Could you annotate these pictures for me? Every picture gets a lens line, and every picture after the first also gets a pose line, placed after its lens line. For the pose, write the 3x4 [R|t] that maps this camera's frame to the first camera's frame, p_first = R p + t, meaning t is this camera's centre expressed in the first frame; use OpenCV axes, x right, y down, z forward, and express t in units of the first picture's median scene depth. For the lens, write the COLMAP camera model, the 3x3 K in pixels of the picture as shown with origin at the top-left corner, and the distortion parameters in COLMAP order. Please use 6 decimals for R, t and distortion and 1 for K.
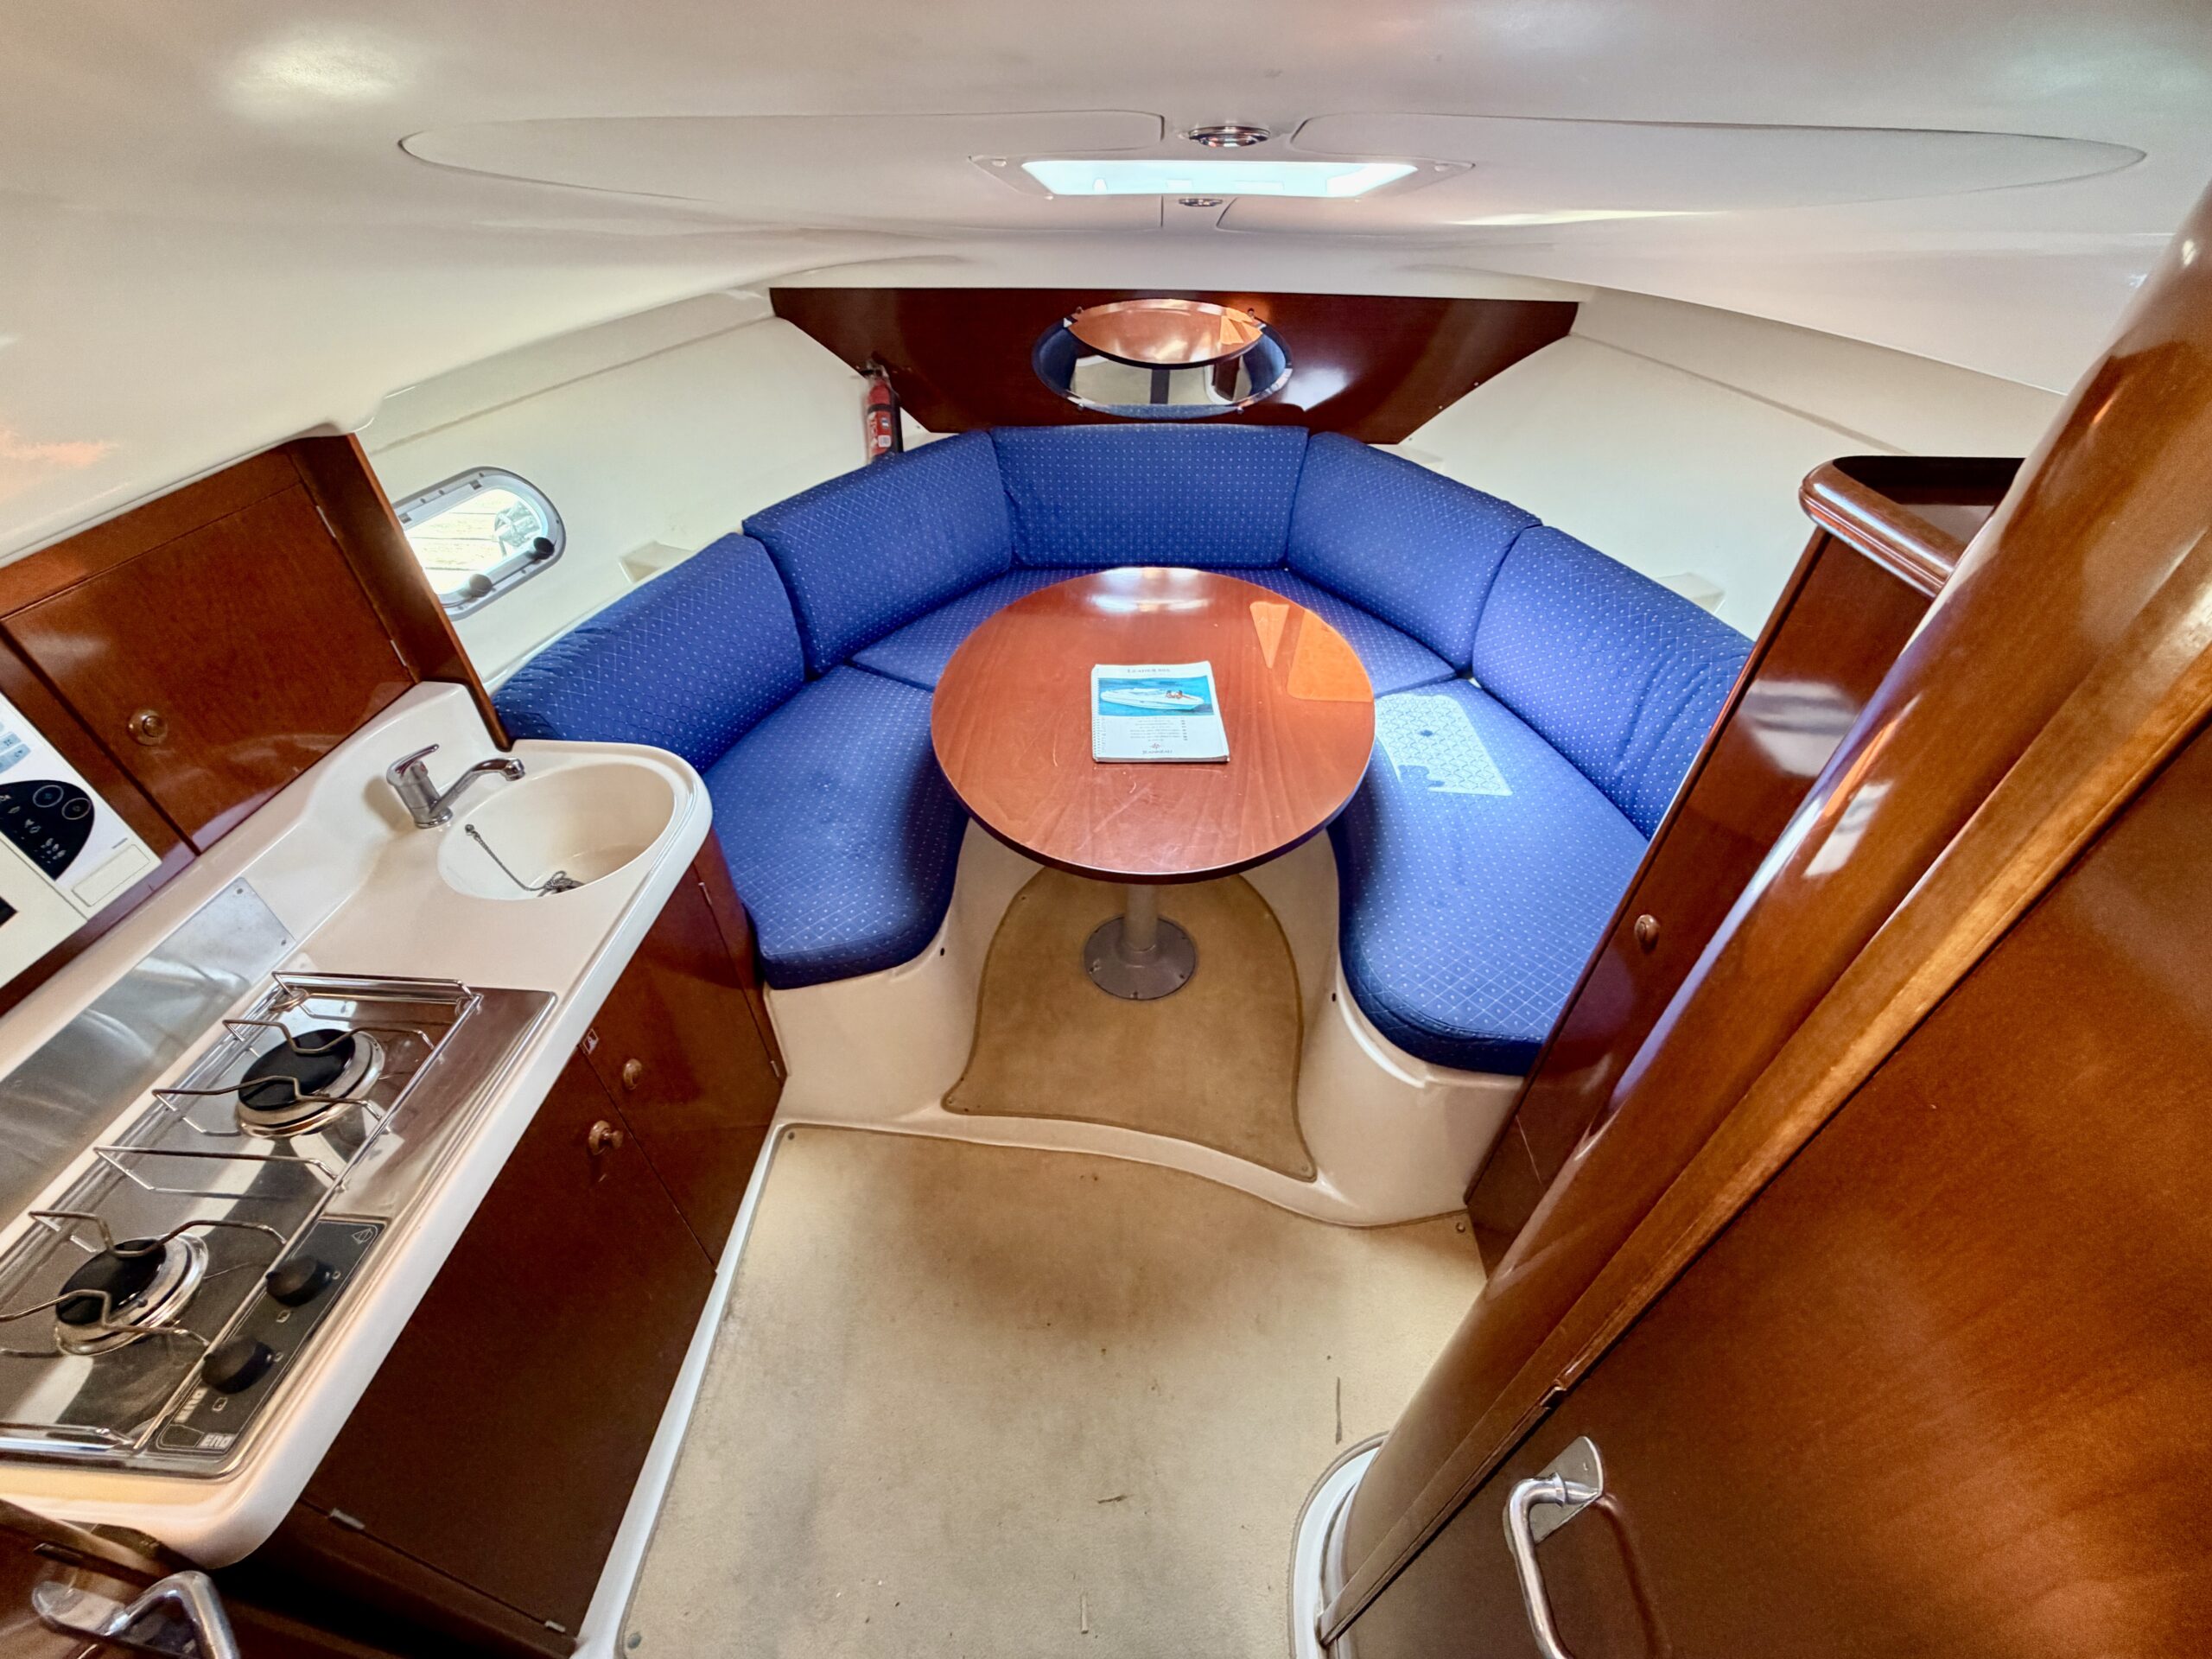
lens RADIAL K [[877.8, 0, 1105.7], [0, 877.8, 840.1], [0, 0, 1]] dist [0.001050, -0.000356]
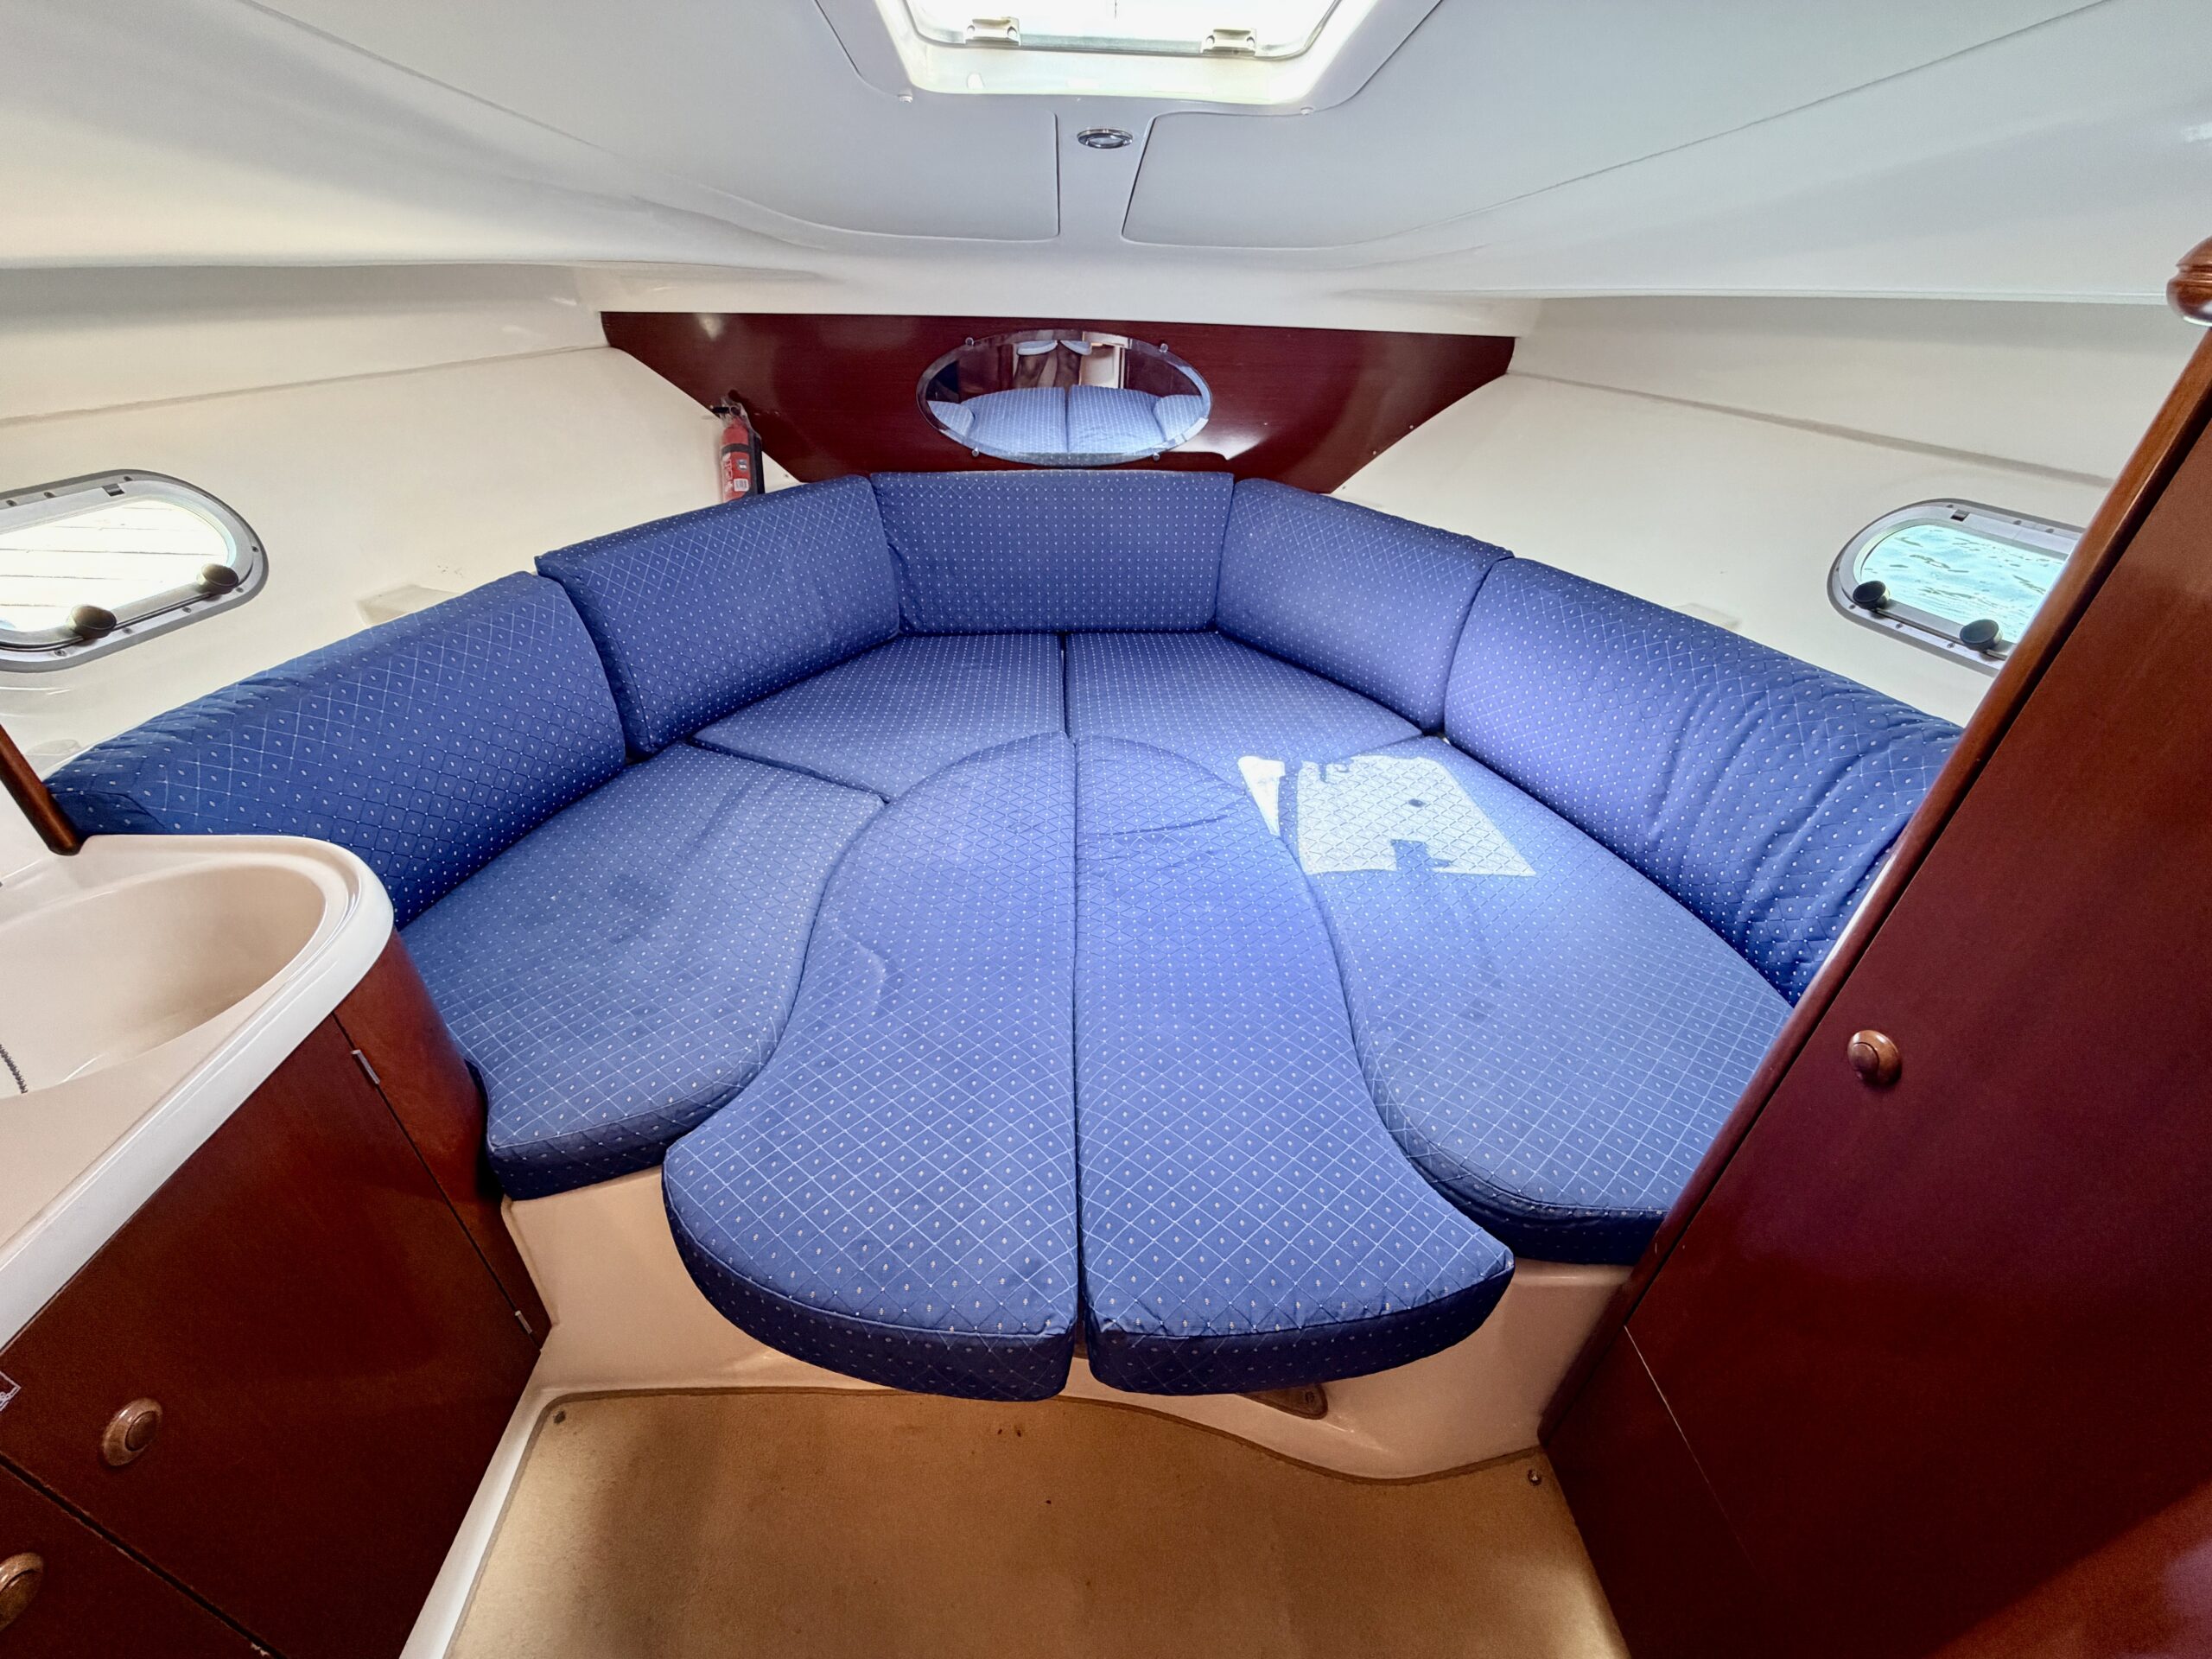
lens RADIAL K [[877.8, 0, 1101.6], [0, 877.8, 828.3], [0, 0, 1]] dist [0.001050, -0.000356]
pose [[0.995711, -0.034689, 0.085767, 0.014503], [0.046037, 0.989898, -0.134100, 0.001431], [-0.080249, 0.137474, 0.987249, 0.308031]]
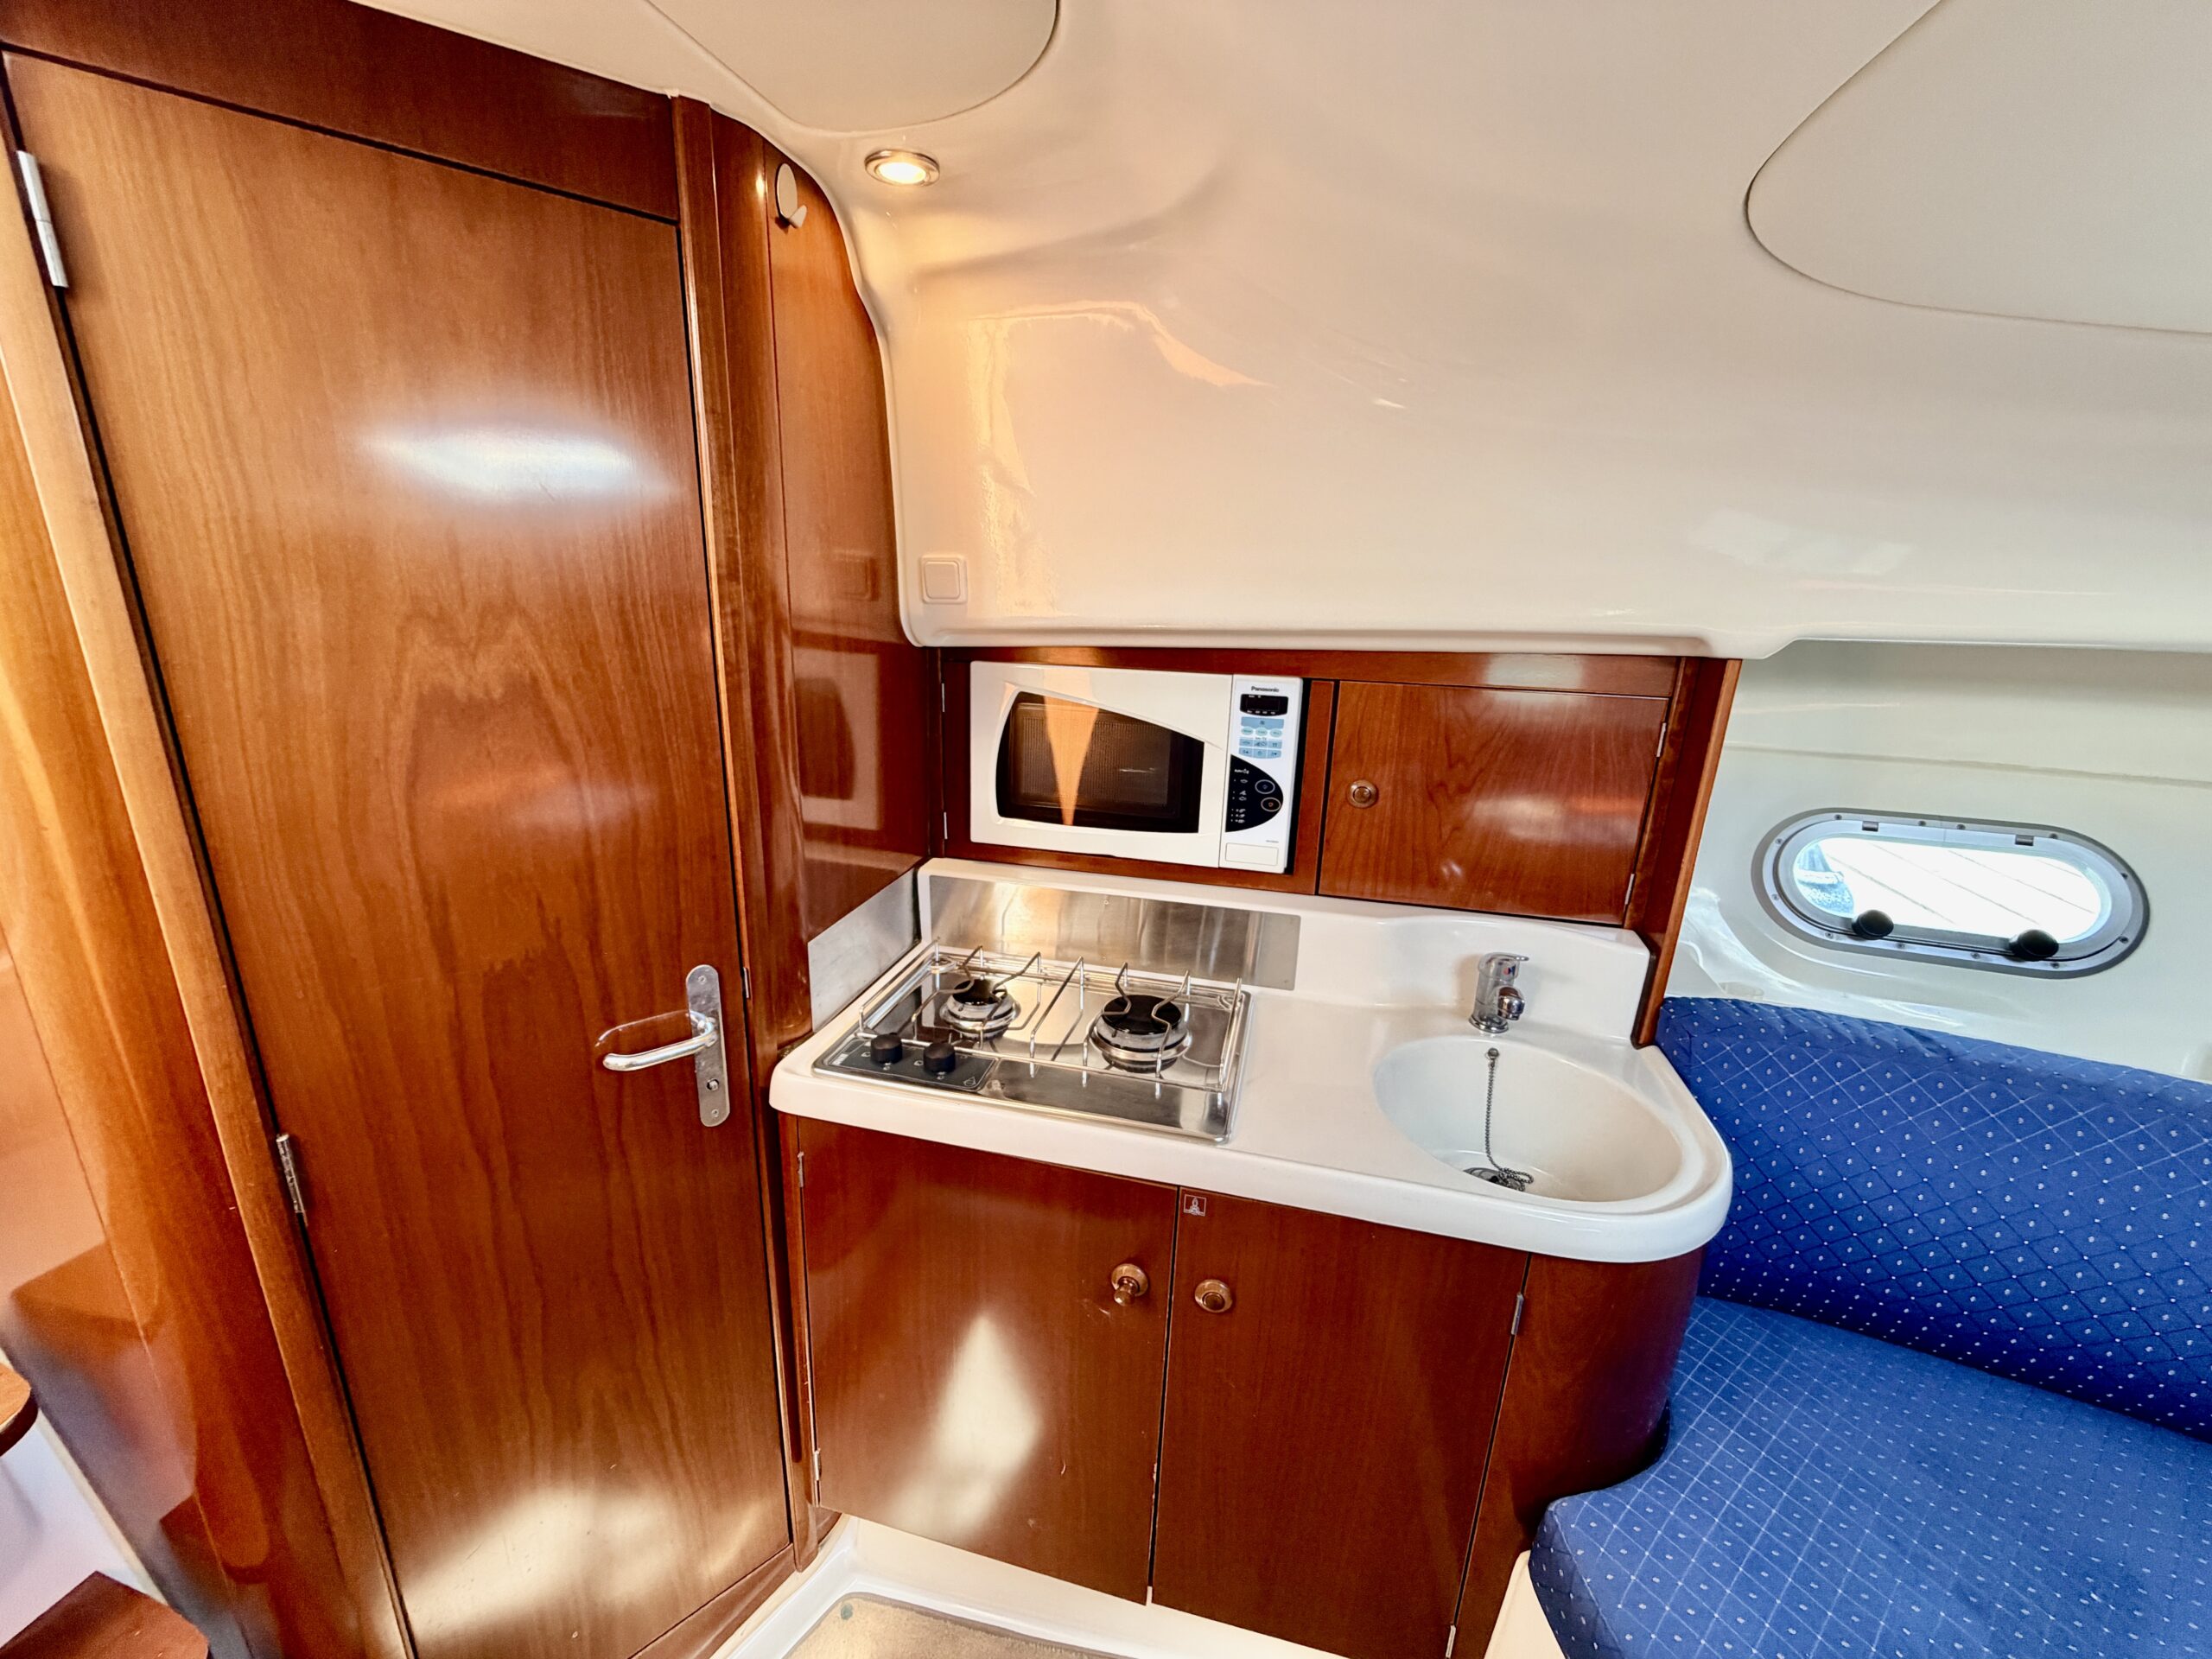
lens RADIAL K [[877.8, 0, 1092.9], [0, 877.8, 822.1], [0, 0, 1]] dist [0.001050, -0.000356]
pose [[-0.193945, 0.261716, -0.945458, 0.098256], [-0.661055, 0.677224, 0.323069, -0.172312], [0.724839, 0.687657, 0.041664, 0.487938]]
